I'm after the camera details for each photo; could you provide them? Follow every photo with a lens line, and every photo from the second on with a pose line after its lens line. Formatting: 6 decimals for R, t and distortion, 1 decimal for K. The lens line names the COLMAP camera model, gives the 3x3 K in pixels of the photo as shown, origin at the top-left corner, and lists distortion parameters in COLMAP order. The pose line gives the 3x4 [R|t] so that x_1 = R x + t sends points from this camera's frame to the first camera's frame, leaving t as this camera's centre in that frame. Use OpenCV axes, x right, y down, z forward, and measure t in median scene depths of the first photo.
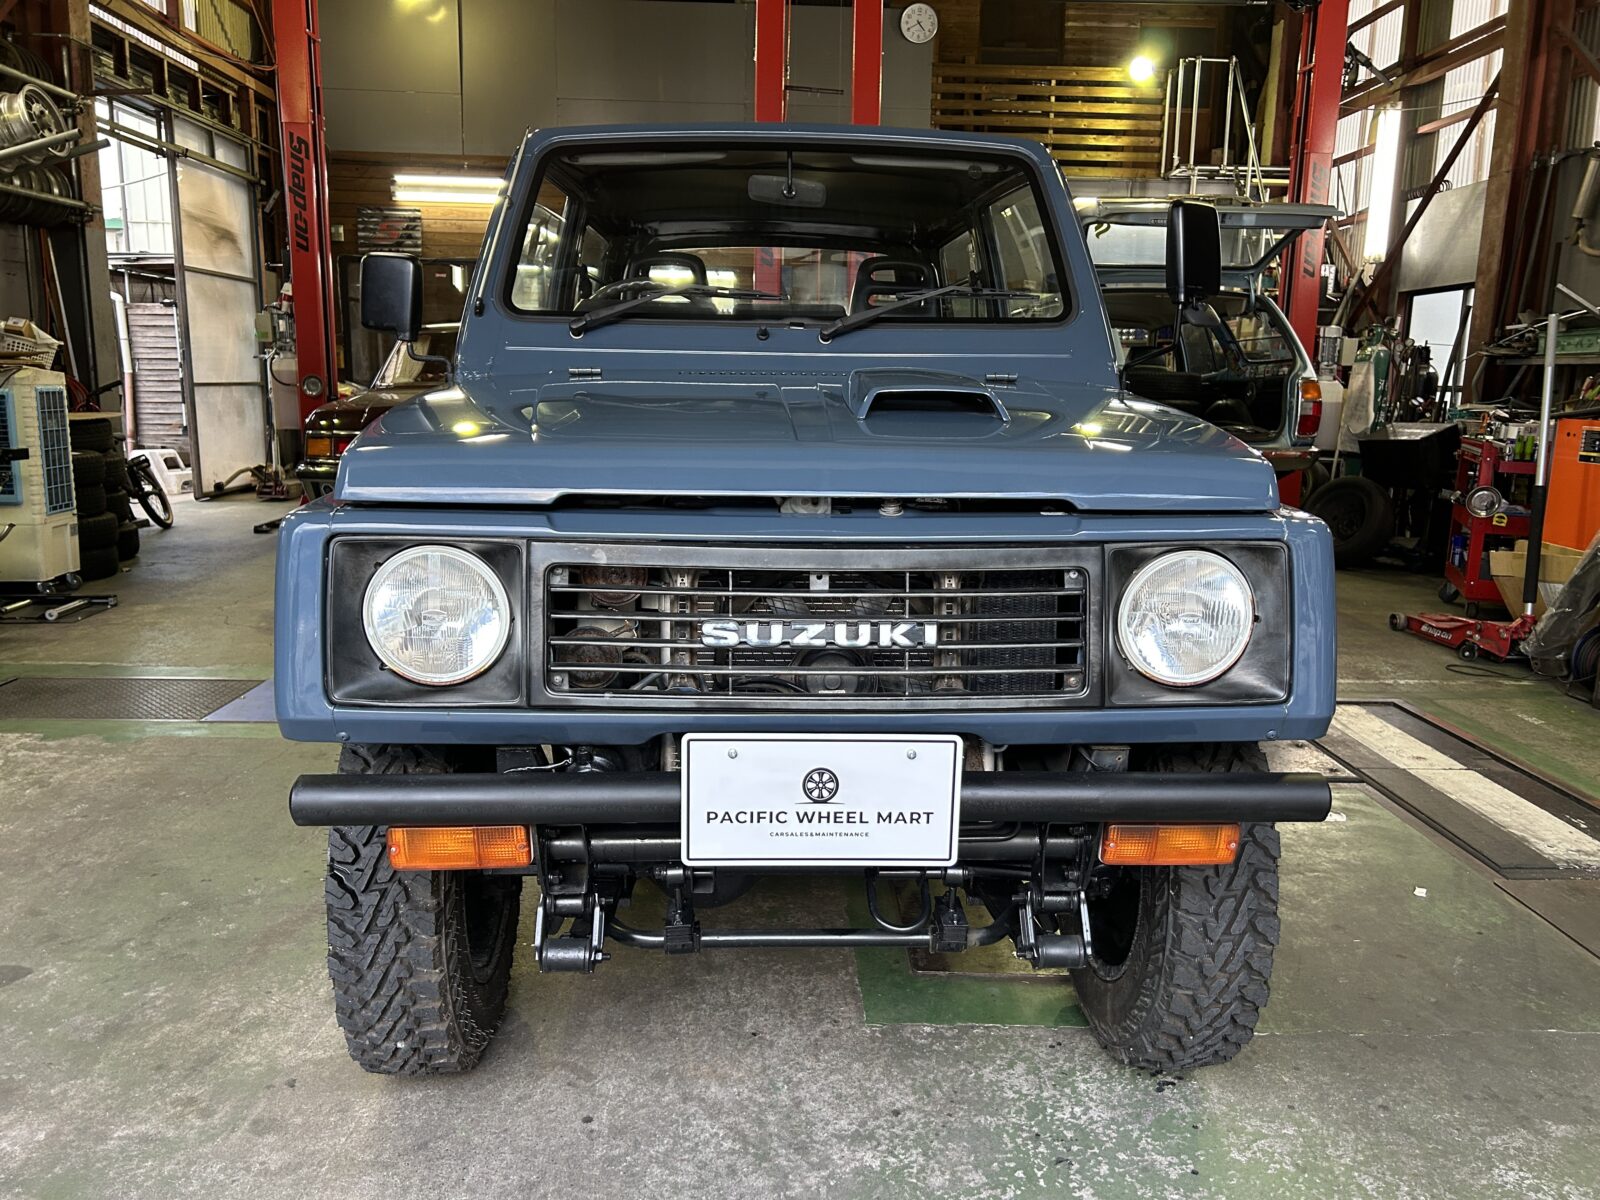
lens RADIAL K [[1201.1, 0, 806.4], [0, 1201.1, 604.7], [0, 0, 1]] dist [0.061928, -0.069853]
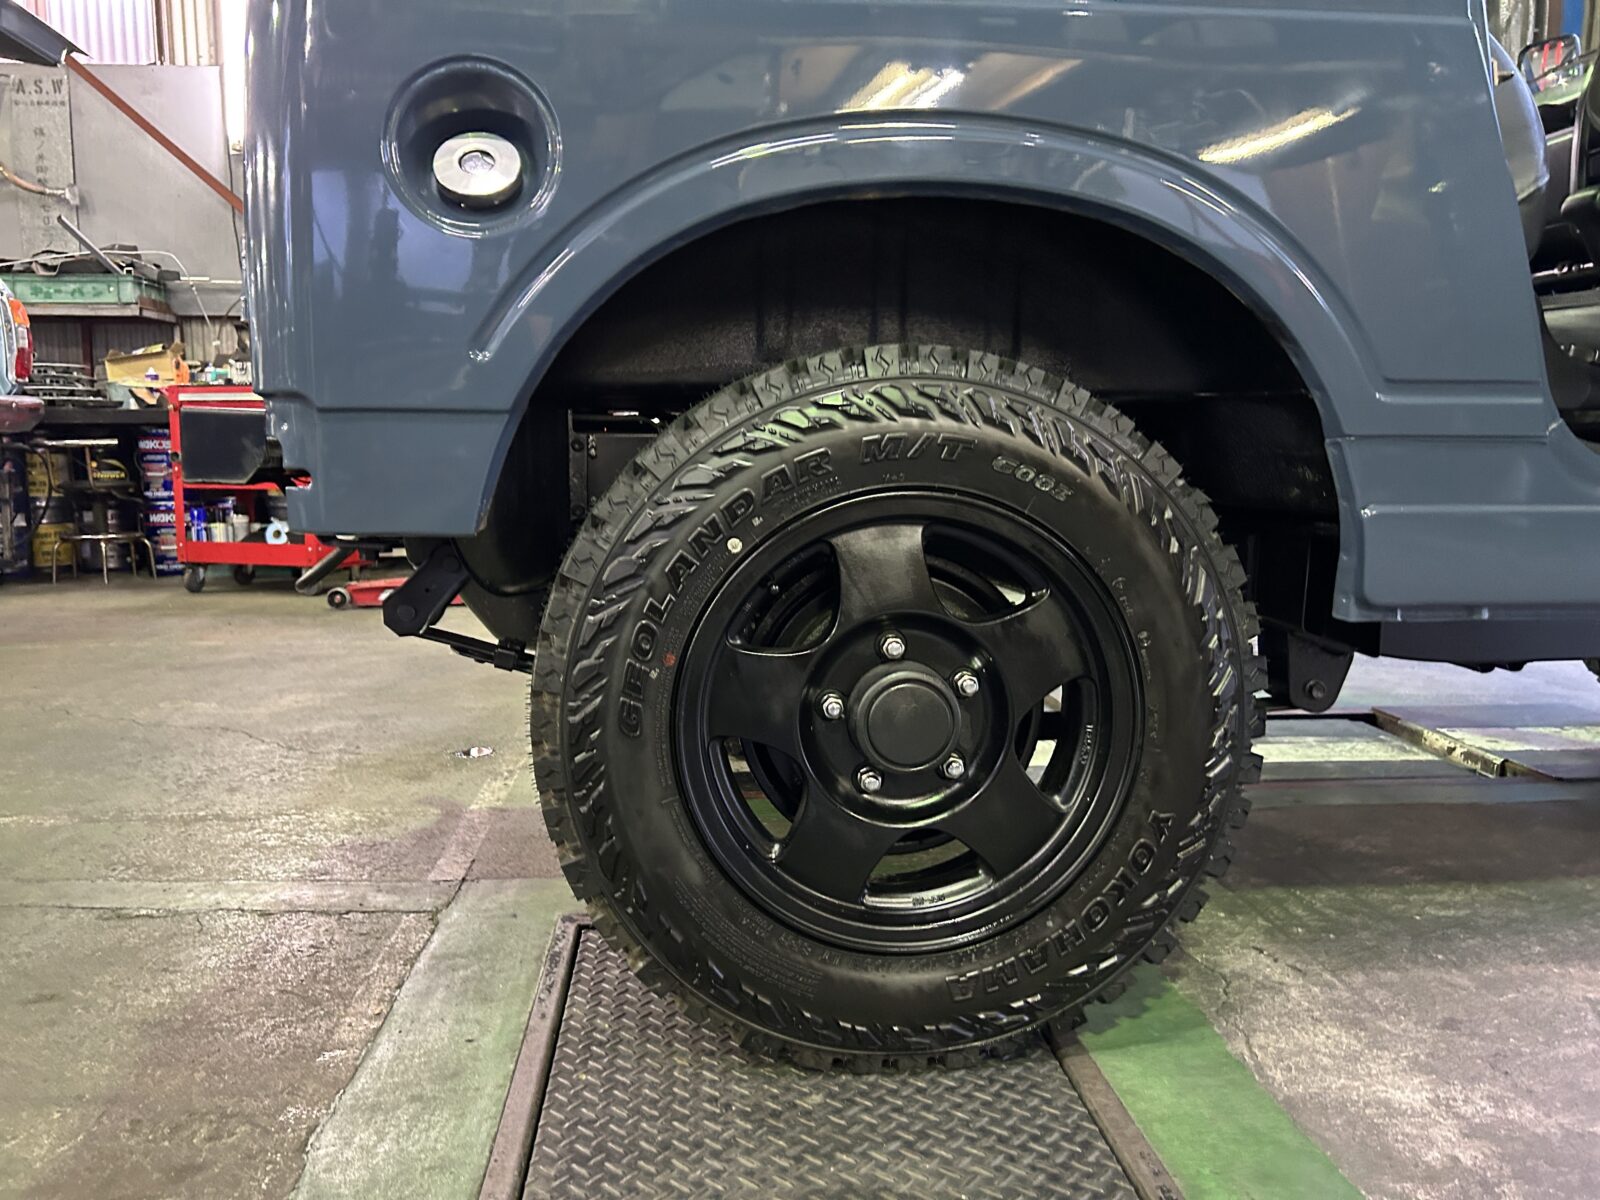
lens RADIAL K [[1201.1, 0, 786.6], [0, 1201.1, 609.4], [0, 0, 1]] dist [0.061928, -0.069853]
pose [[-0.054282, -0.148182, 0.987469, -1.229220], [0.185801, 0.970157, 0.155798, -0.188480], [-0.981087, 0.191929, -0.025130, 2.717400]]
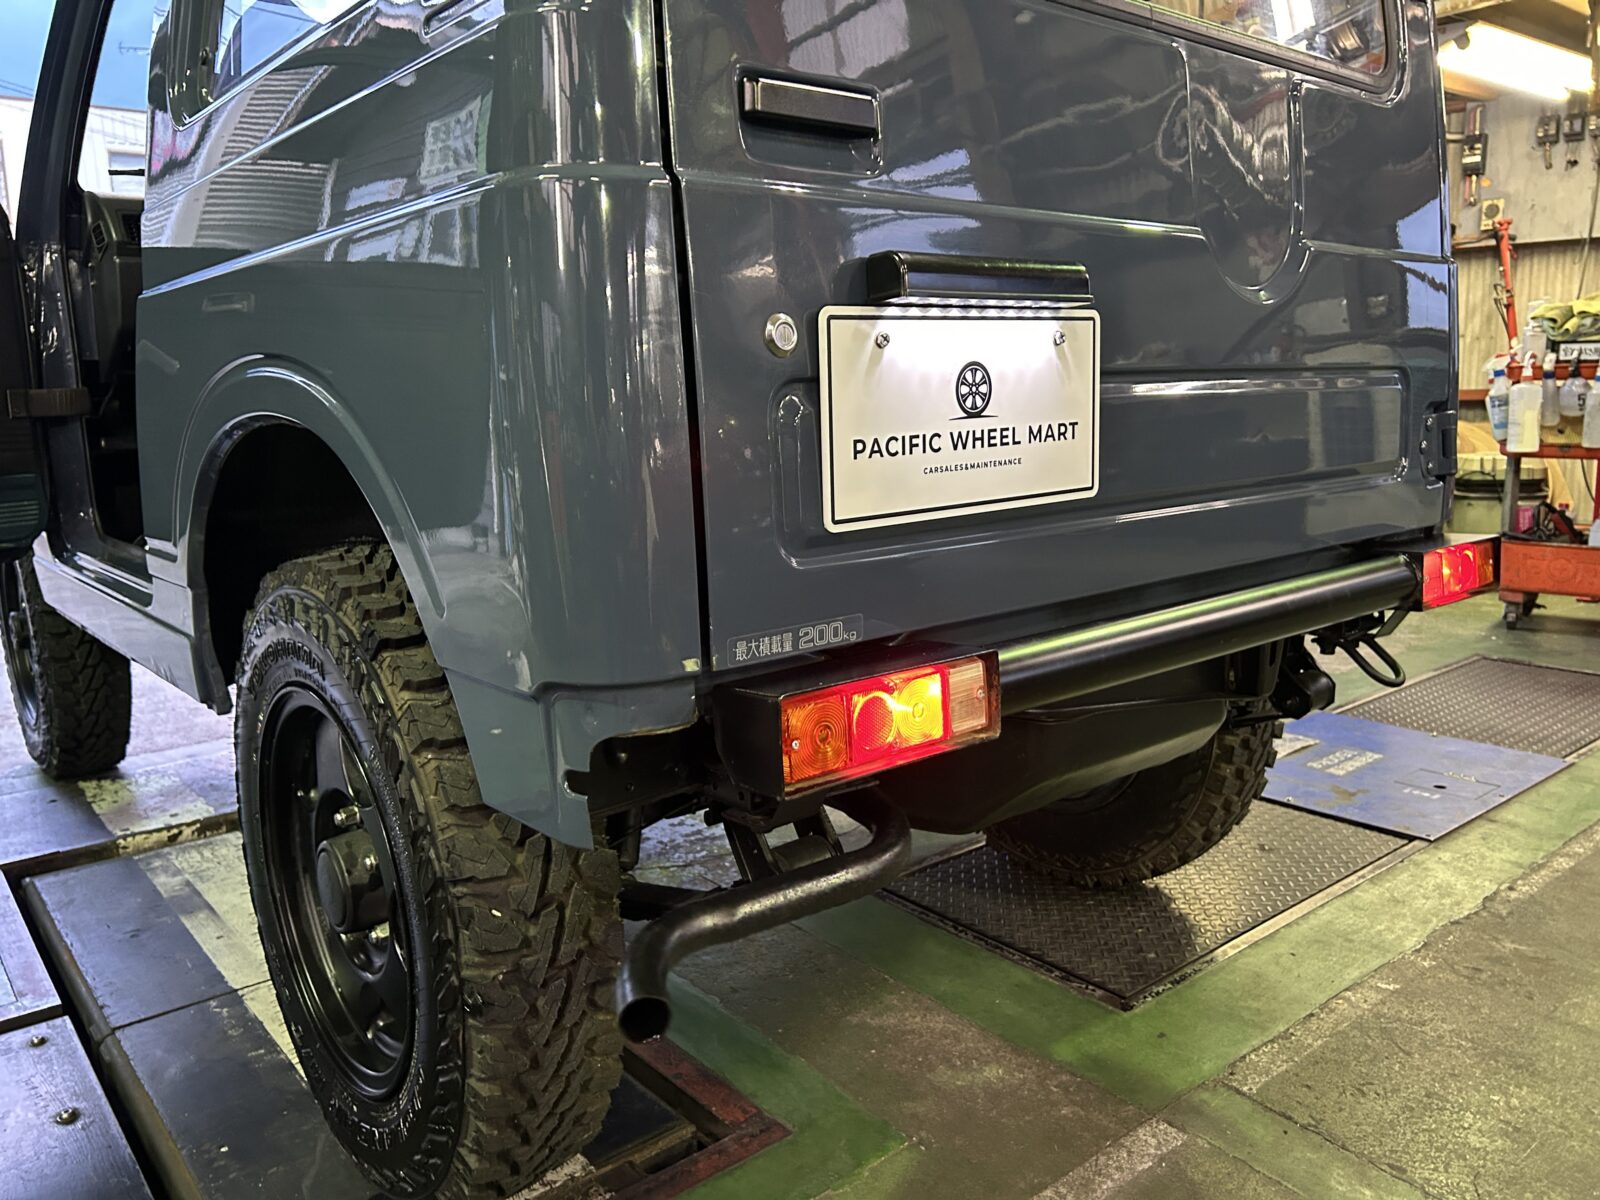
lens RADIAL K [[1201.1, 0, 800.2], [0, 1201.1, 597.0], [0, 0, 1]] dist [0.061928, -0.069853]
pose [[-0.791865, 0.111046, -0.600515, 0.604563], [-0.098754, 0.947103, 0.305358, -0.464634], [0.602658, 0.301105, -0.739012, 3.444847]]
